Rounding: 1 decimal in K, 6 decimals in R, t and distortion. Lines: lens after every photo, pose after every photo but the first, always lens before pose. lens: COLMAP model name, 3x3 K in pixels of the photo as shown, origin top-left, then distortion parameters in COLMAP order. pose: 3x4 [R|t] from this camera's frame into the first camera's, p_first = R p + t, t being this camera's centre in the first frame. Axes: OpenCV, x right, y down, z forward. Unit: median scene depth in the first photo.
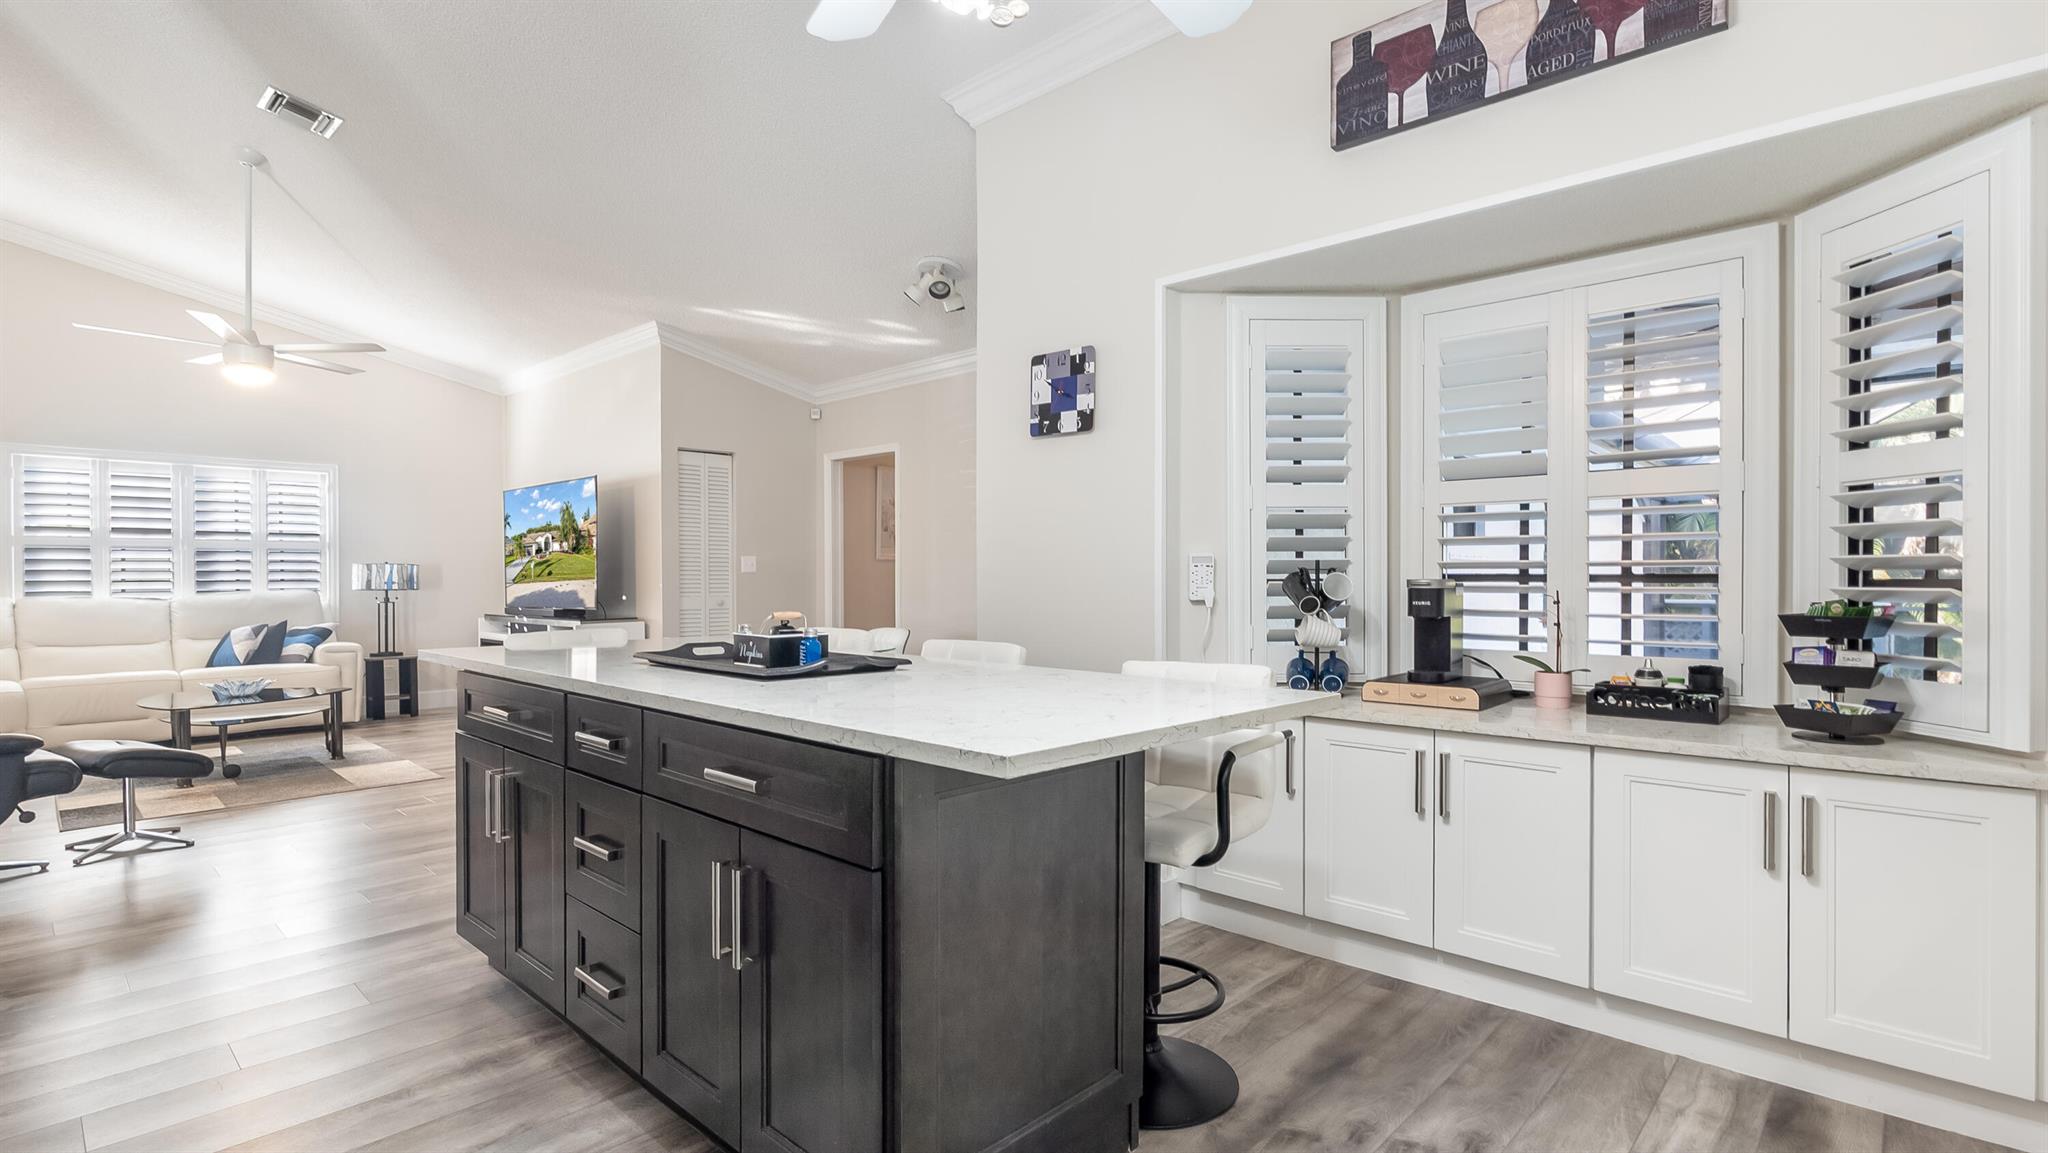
lens RADIAL K [[960.6, 0, 1033.3], [0, 960.6, 586.4], [0, 0, 1]] dist [-0.005473, -0.000298]
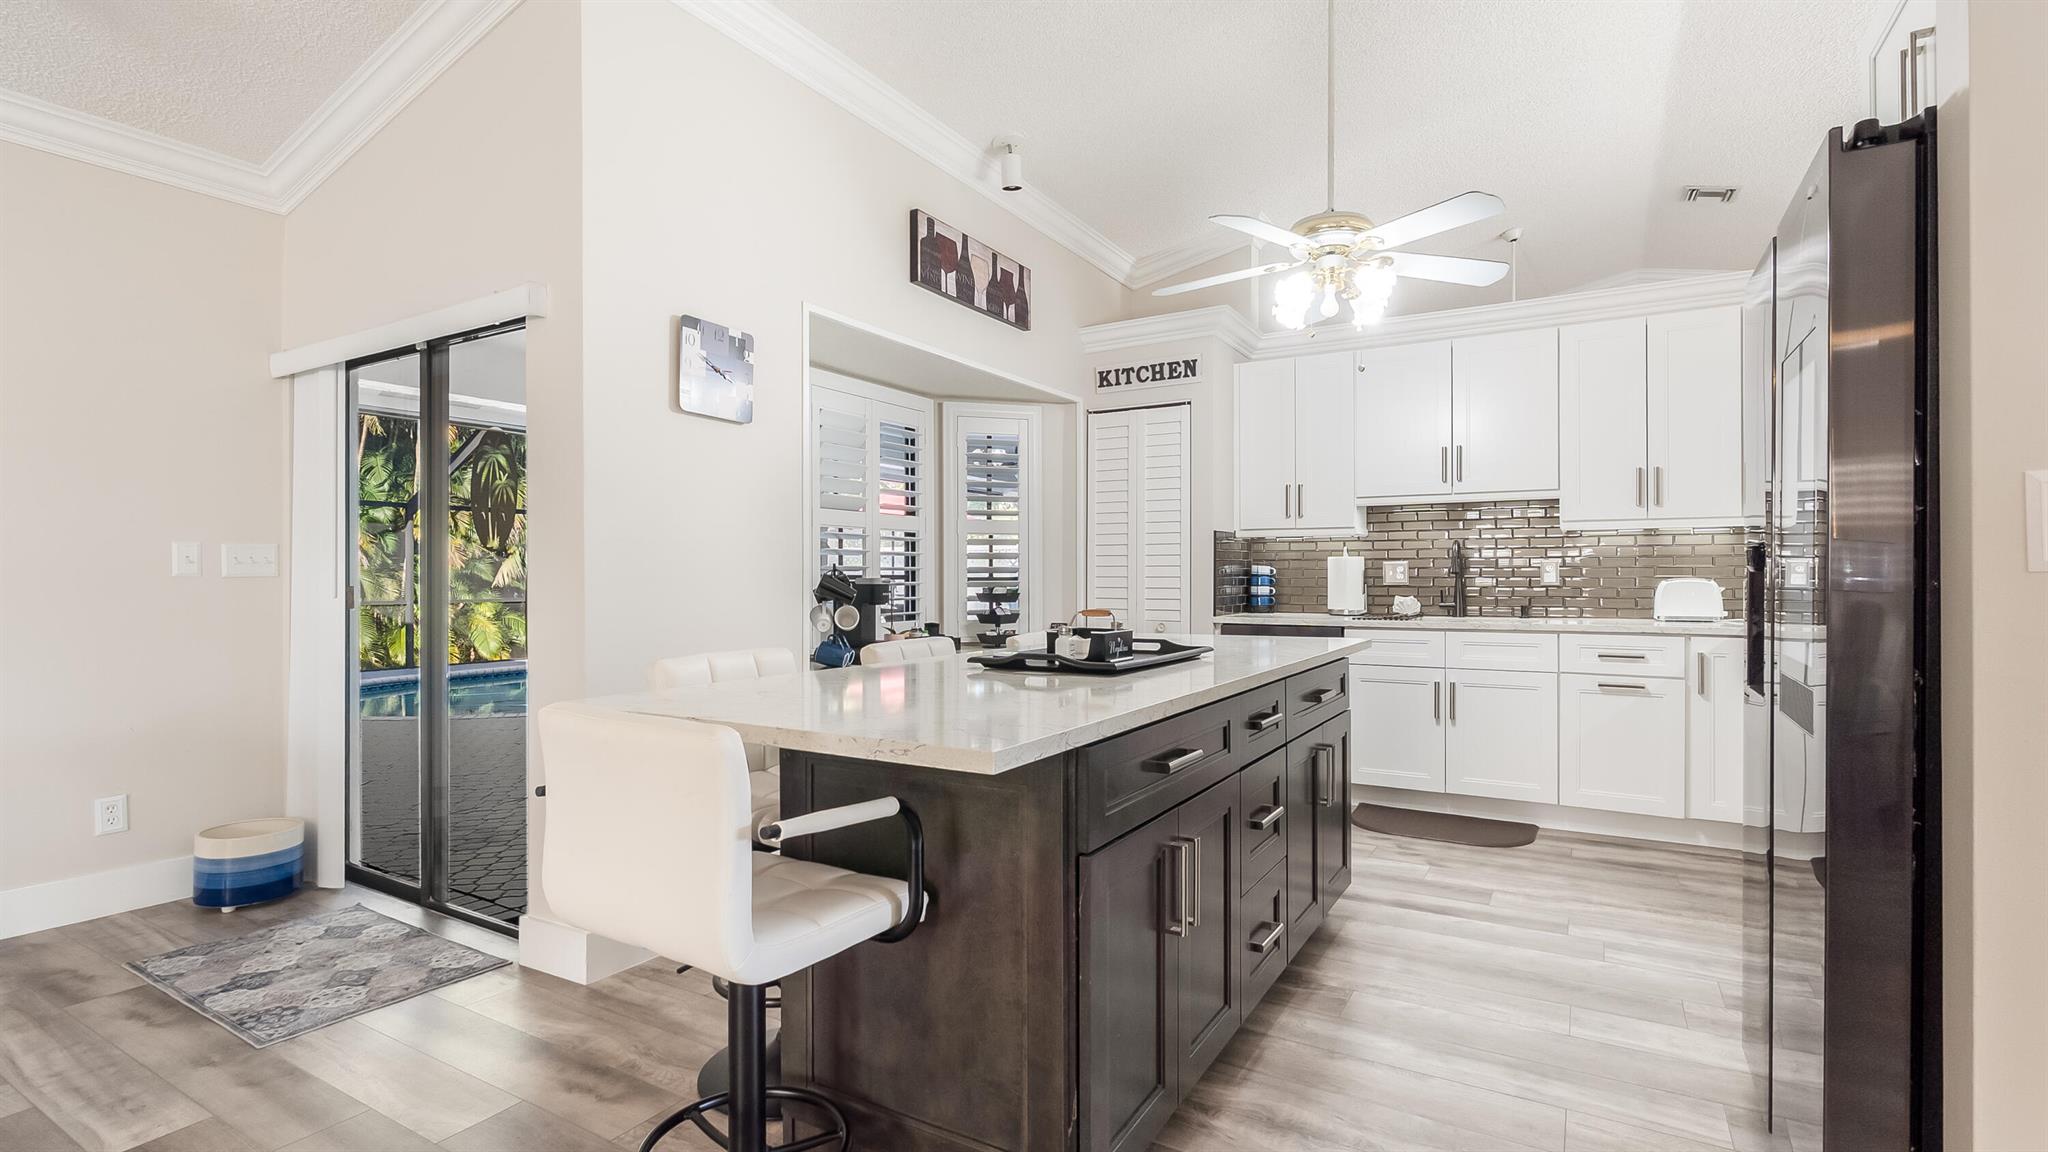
lens RADIAL K [[952.8, 0, 1027.5], [0, 952.8, 572.2], [0, 0, 1]] dist [-0.003228, -0.000311]
pose [[-0.209662, 0.005154, 0.977760, -0.437139], [0.011110, 0.999934, -0.002889, -0.004381], [-0.977711, 0.010257, -0.209706, 0.442546]]
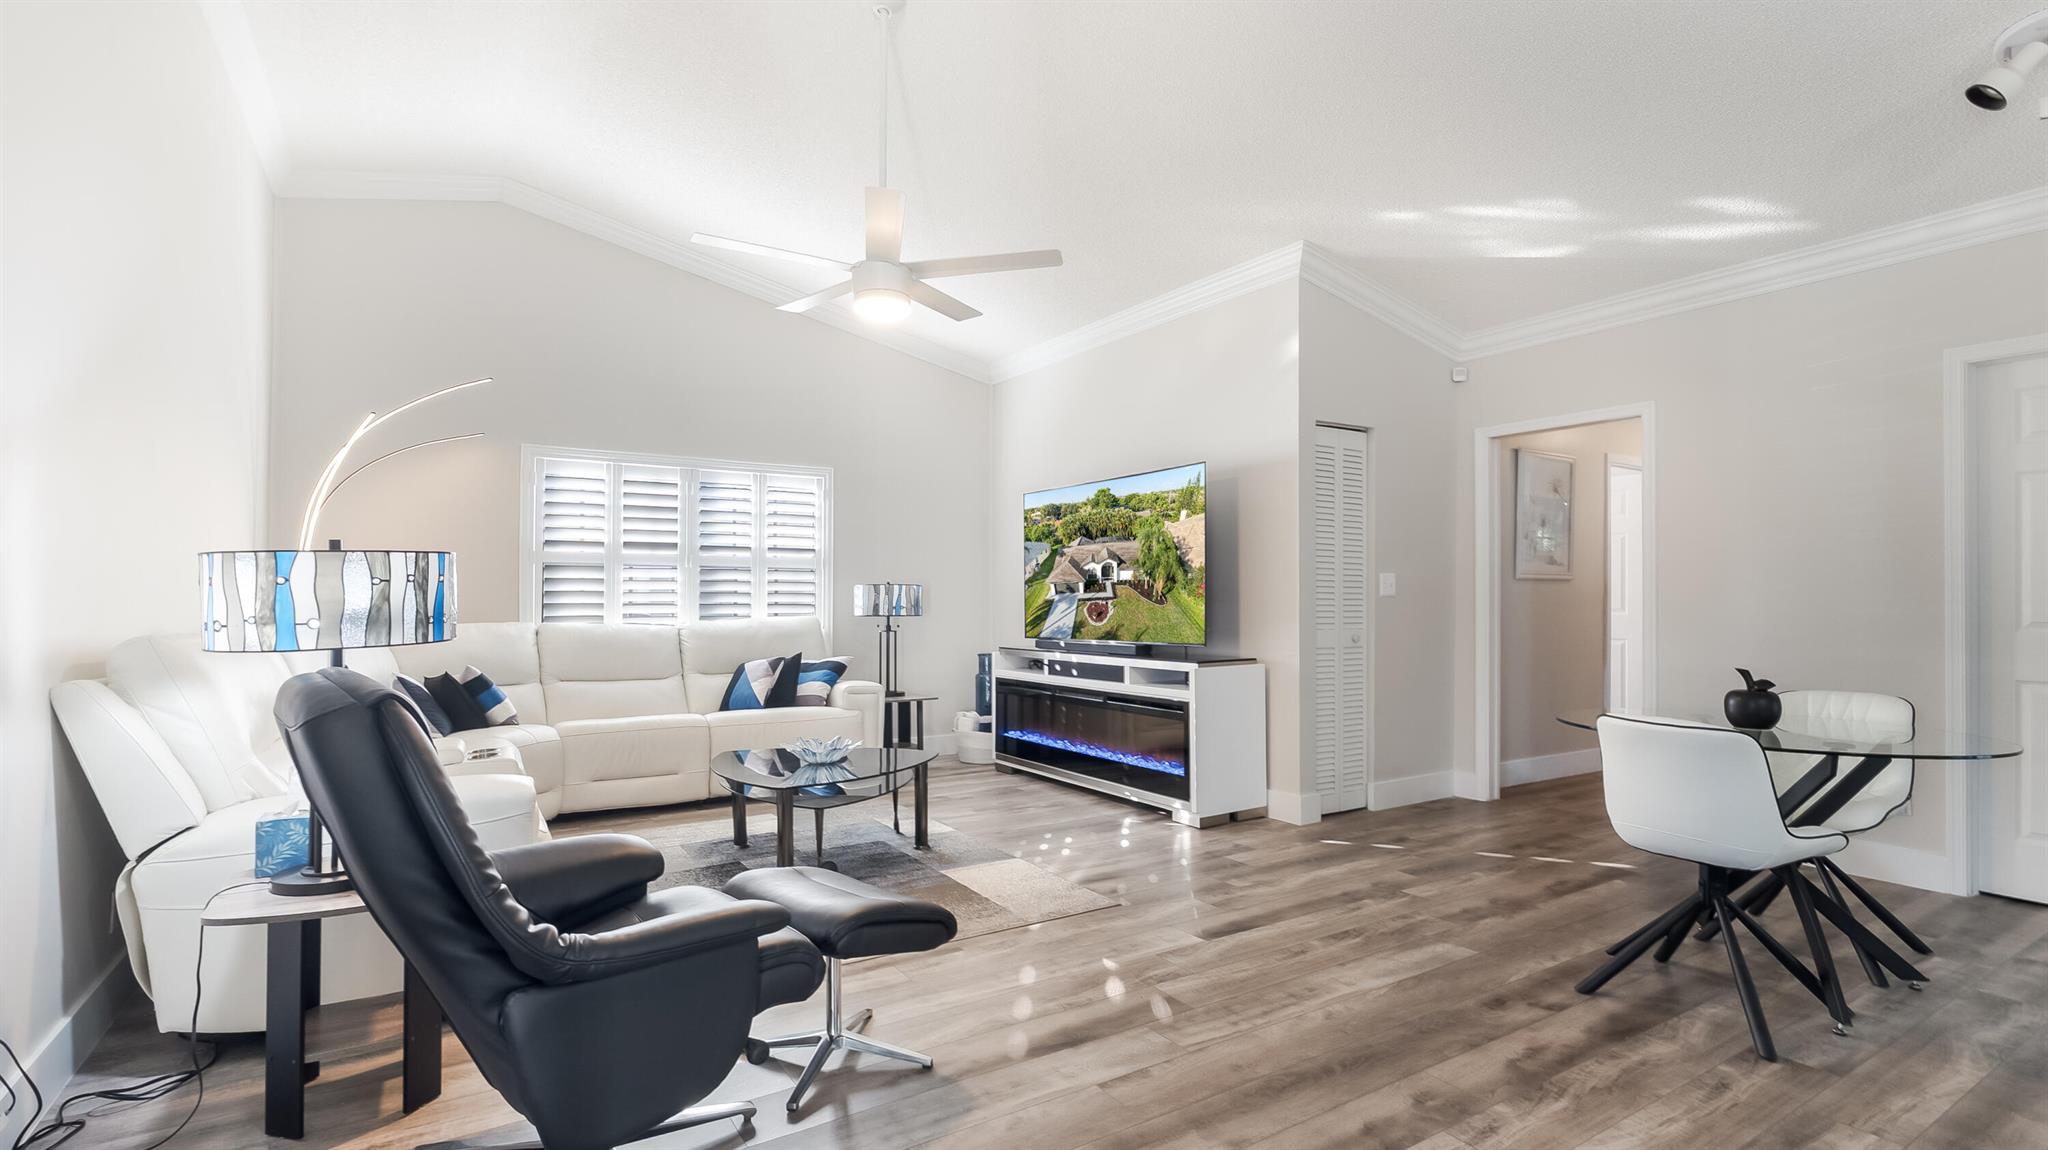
lens RADIAL K [[960.6, 0, 1033.3], [0, 960.6, 584.9], [0, 0, 1]] dist [-0.005473, -0.000298]
pose [[0.967254, -0.000012, -0.253808, -0.385756], [-0.006788, 0.999641, -0.025916, -0.002791], [0.253718, 0.026790, 0.966907, 0.257564]]
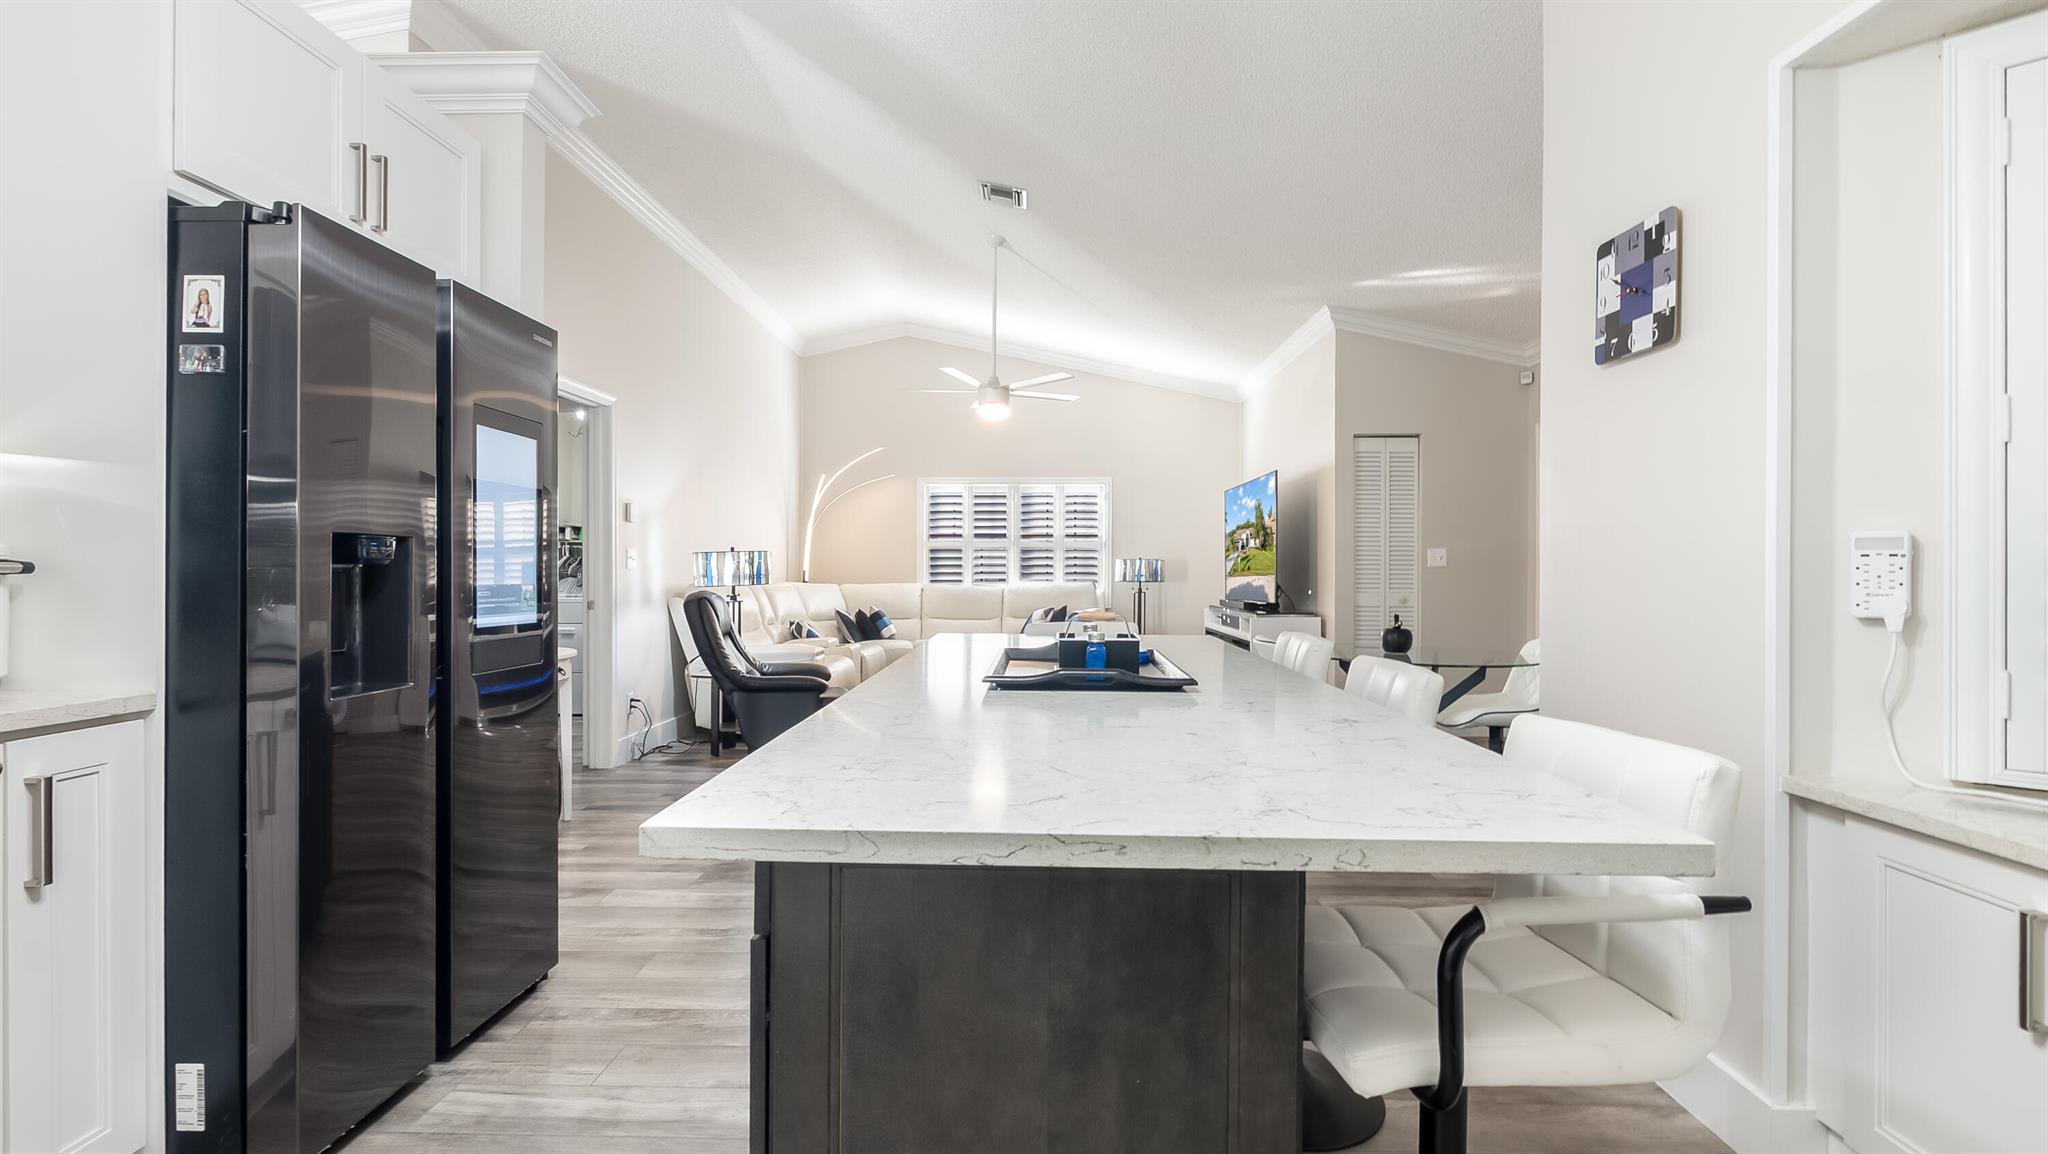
lens RADIAL K [[963.0, 0, 1021.7], [0, 963.0, 569.8], [0, 0, 1]] dist [-0.005376, 0.000970]
pose [[0.665142, 0.003492, -0.746709, 0.117419], [-0.012517, 0.999901, -0.006474, -0.001618], [0.746612, 0.013652, 0.665120, 0.126858]]
